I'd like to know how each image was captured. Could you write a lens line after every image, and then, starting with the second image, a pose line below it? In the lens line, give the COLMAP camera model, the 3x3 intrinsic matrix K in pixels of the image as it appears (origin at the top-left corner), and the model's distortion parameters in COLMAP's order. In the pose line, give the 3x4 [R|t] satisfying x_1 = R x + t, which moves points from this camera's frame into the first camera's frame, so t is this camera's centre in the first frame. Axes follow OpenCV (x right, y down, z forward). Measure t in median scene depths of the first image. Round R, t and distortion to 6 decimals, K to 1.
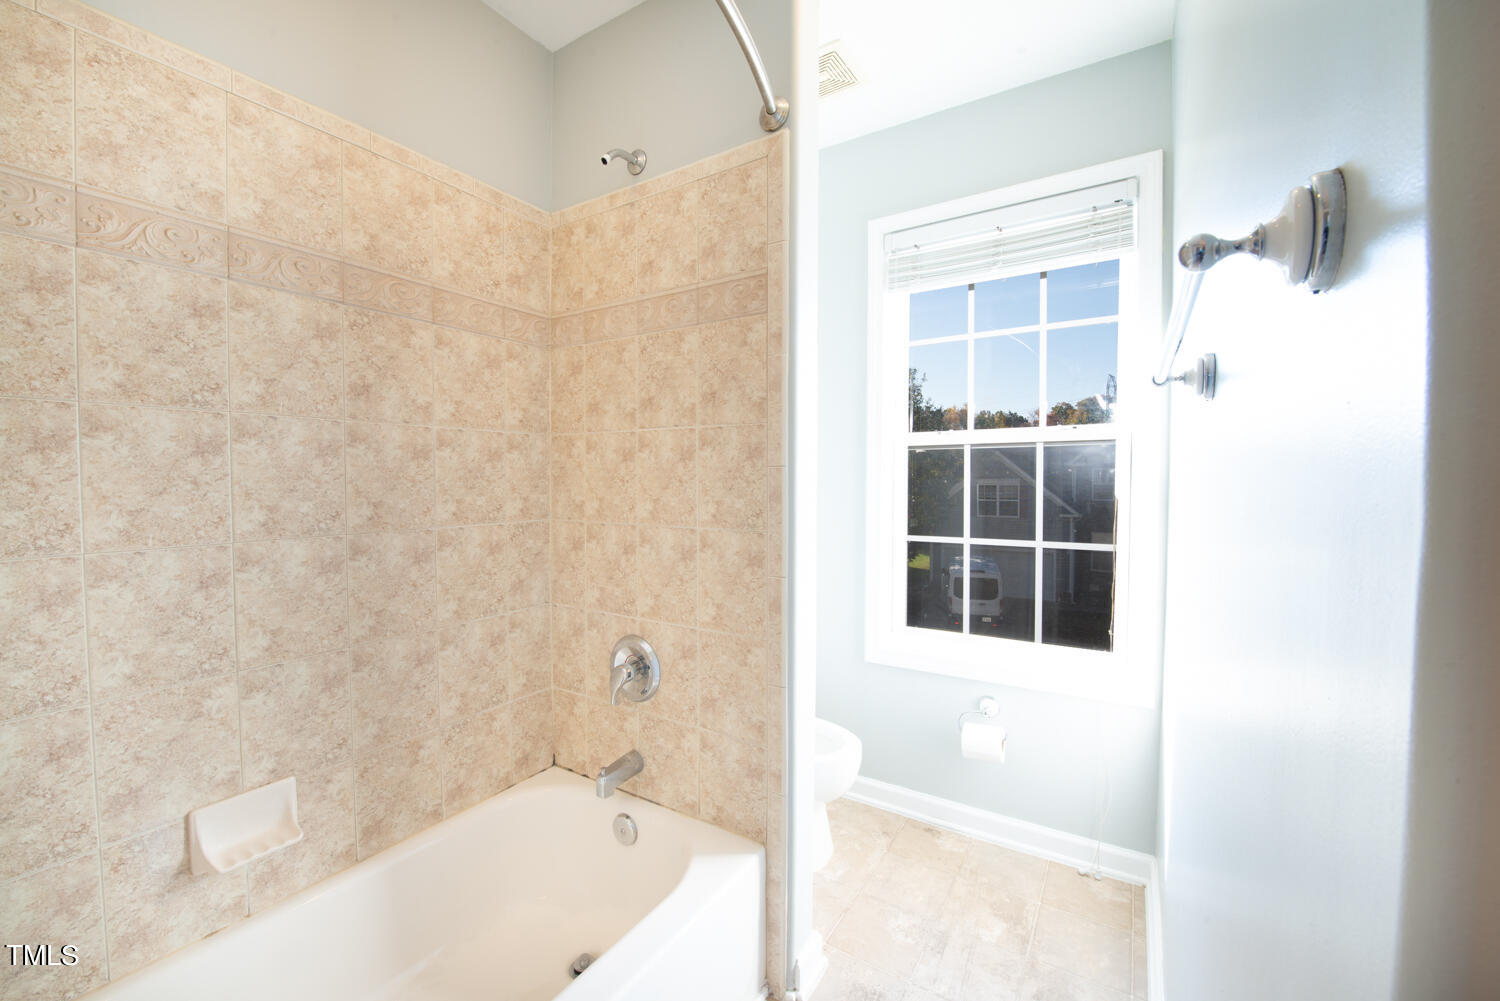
lens RADIAL K [[601.2, 0, 753.9], [0, 601.2, 494.8], [0, 0, 1]] dist [-0.024838, 0.000234]
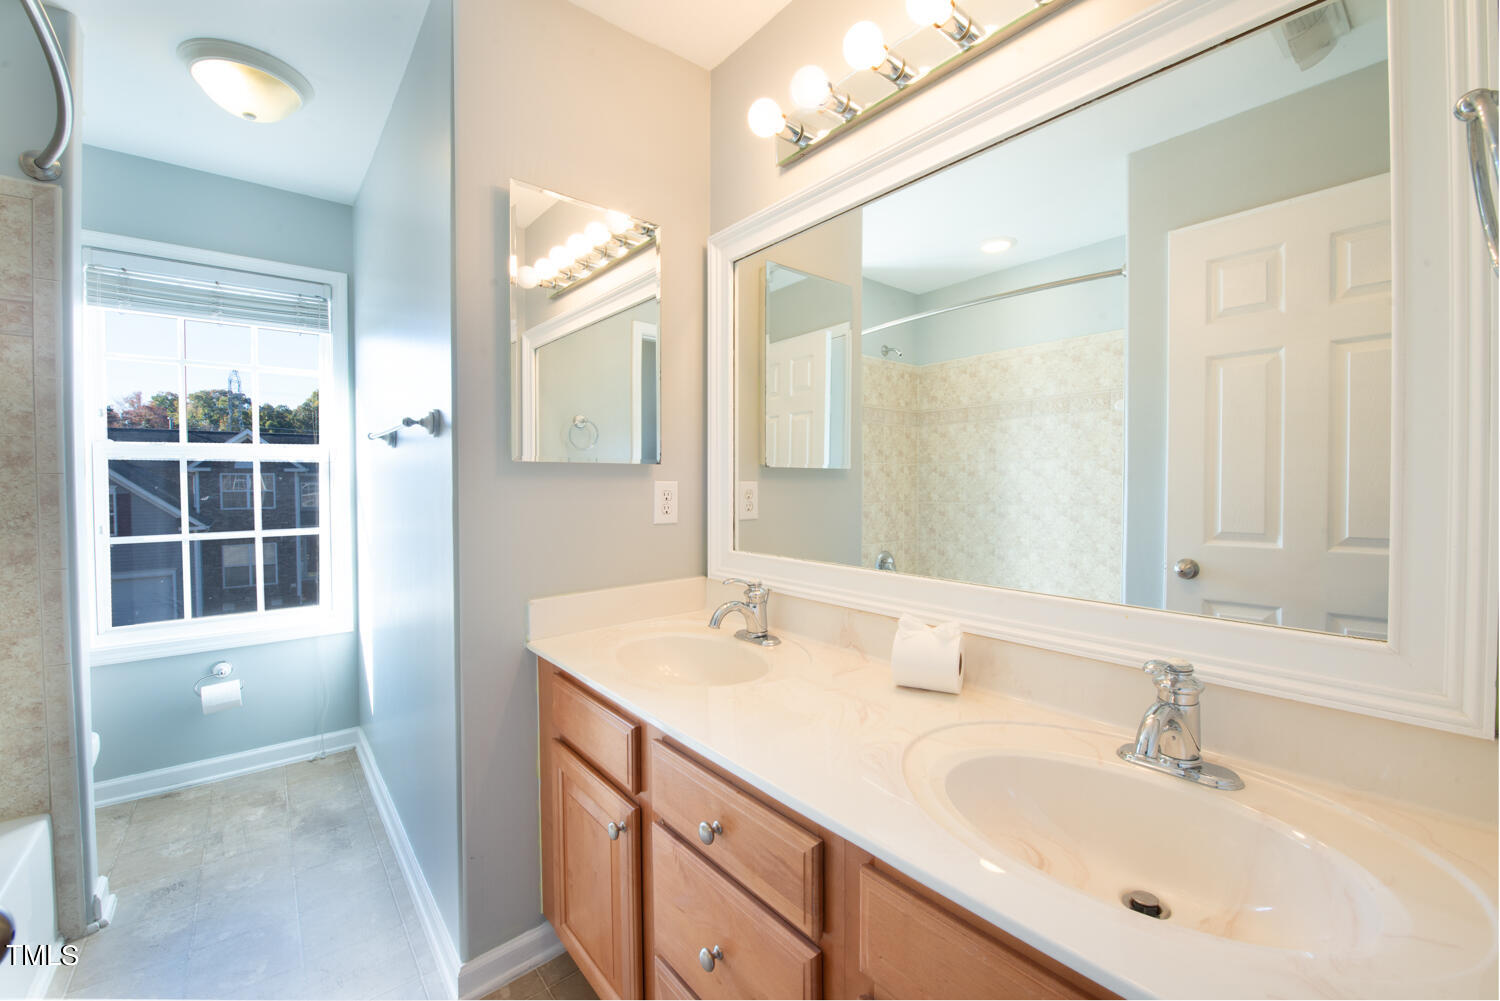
lens RADIAL K [[601.2, 0, 752.2], [0, 601.2, 493.7], [0, 0, 1]] dist [-0.024838, 0.000234]
pose [[0.308919, -0.019072, 0.950897, -0.455671], [0.031472, 0.999456, 0.009822, 0.017064], [-0.950567, 0.026892, 0.309351, -0.468325]]
